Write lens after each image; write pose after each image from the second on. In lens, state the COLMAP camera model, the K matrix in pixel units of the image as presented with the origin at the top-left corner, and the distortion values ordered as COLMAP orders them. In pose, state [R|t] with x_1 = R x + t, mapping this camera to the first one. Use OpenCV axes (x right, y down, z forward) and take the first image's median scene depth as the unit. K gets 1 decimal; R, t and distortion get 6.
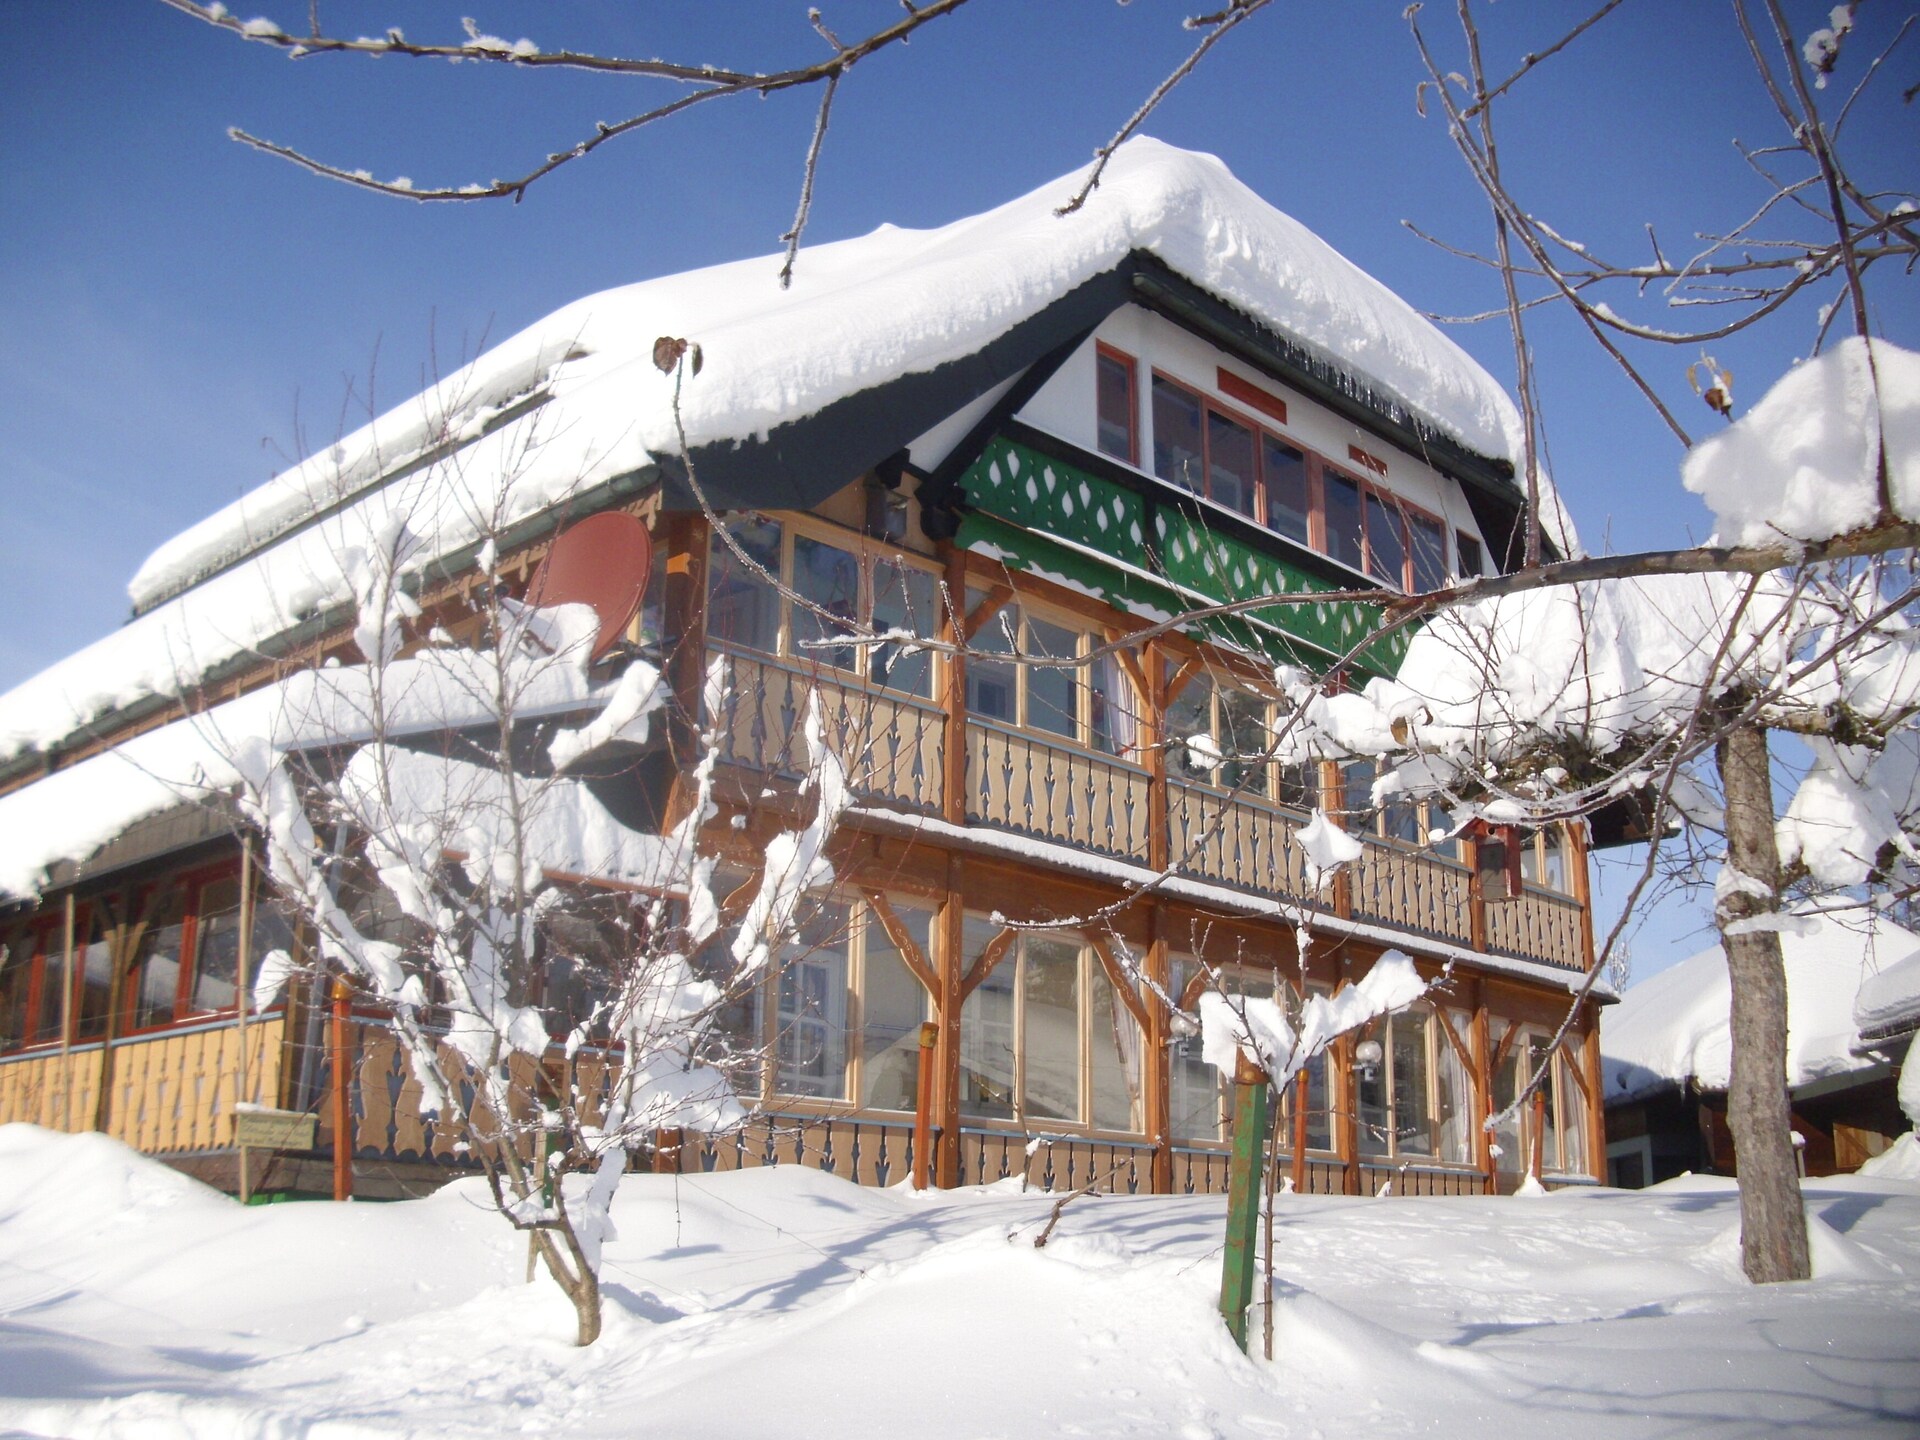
lens RADIAL K [[1890.2, 0, 960.0], [0, 1890.2, 720.0], [0, 0, 1]] dist [-0.107540, -0.000818]
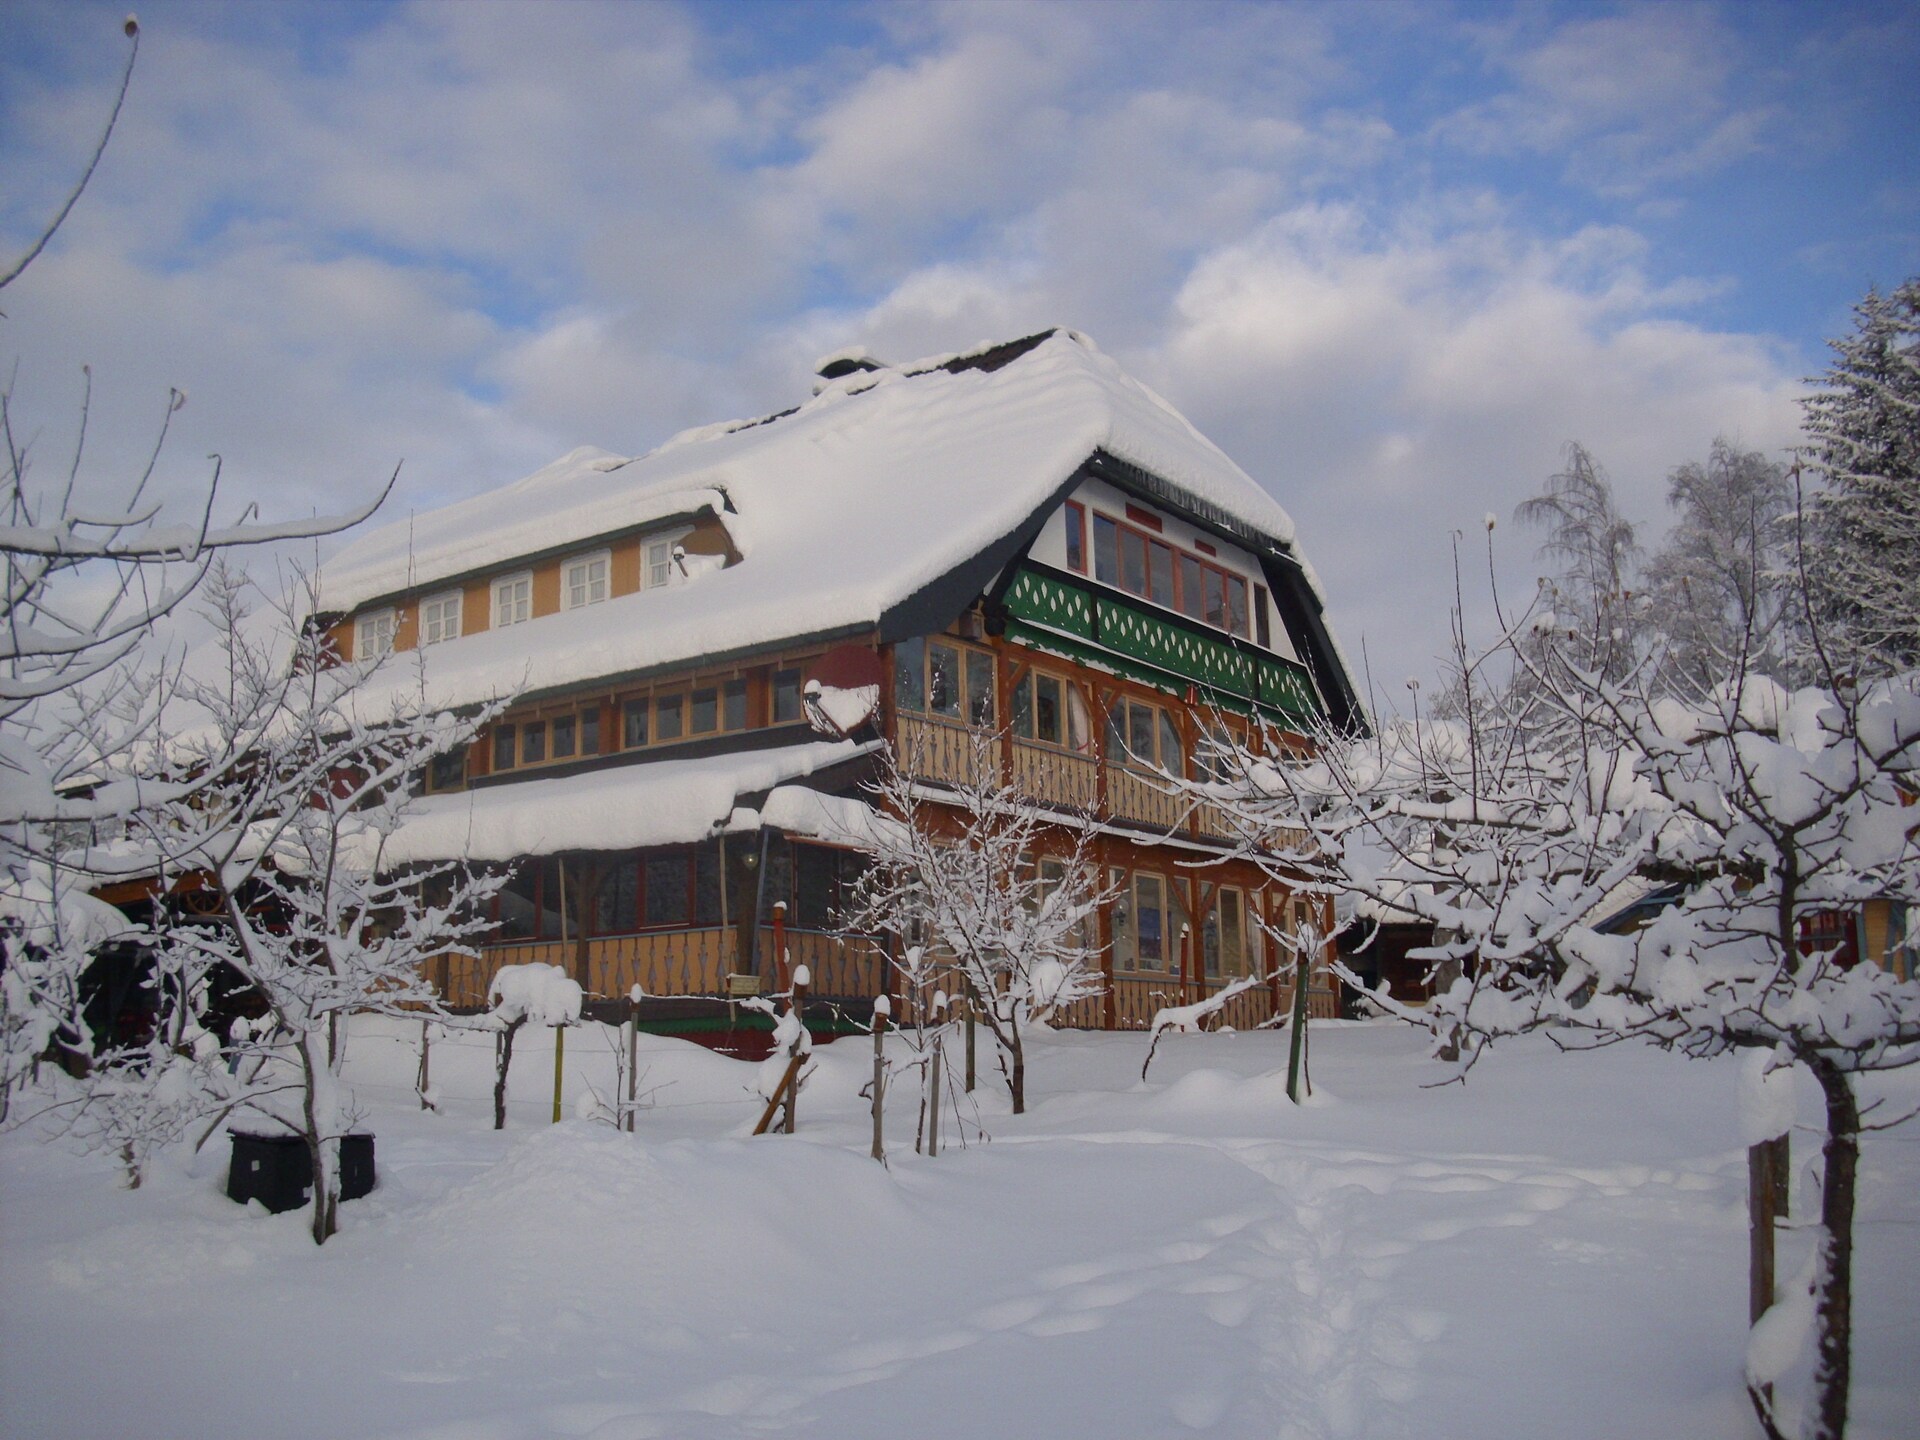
lens RADIAL K [[1841.8, 0, 960.0], [0, 1841.8, 720.0], [0, 0, 1]] dist [0.006072, -0.008143]
pose [[0.986262, -0.011838, 0.164766, -0.289663], [-0.000786, 0.997081, 0.076344, -0.132845], [-0.165189, -0.075425, 0.983374, -0.598299]]
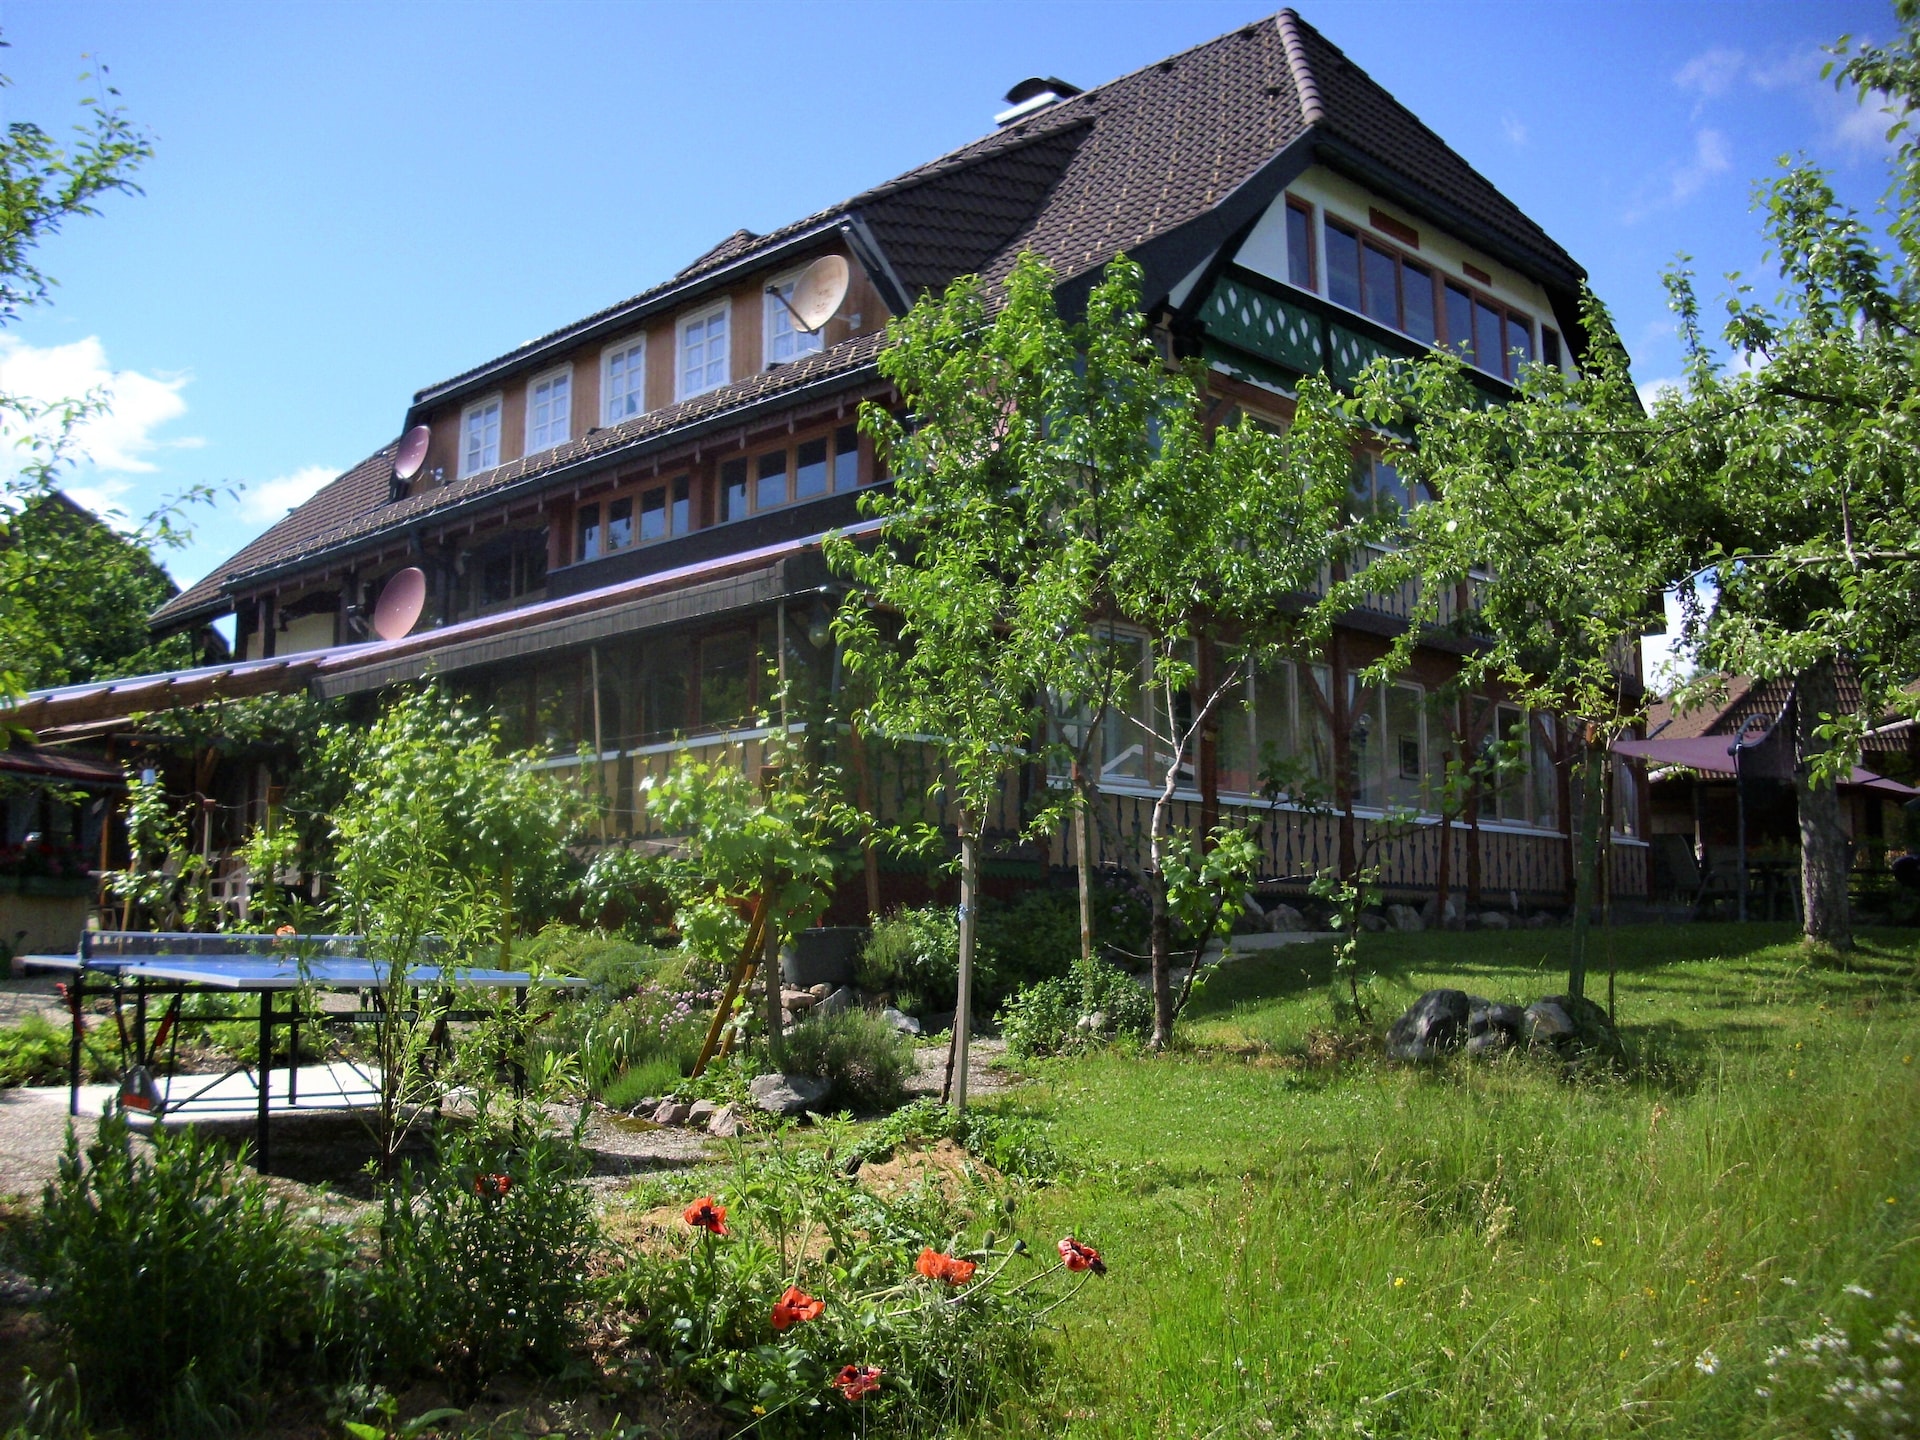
lens RADIAL K [[1890.2, 0, 960.0], [0, 1890.2, 720.0], [0, 0, 1]] dist [-0.107540, -0.000818]
pose [[0.999568, -0.027731, 0.009716, -0.170329], [0.026136, 0.990178, 0.137347, -0.028799], [-0.013430, -0.137034, 0.990475, -0.299948]]
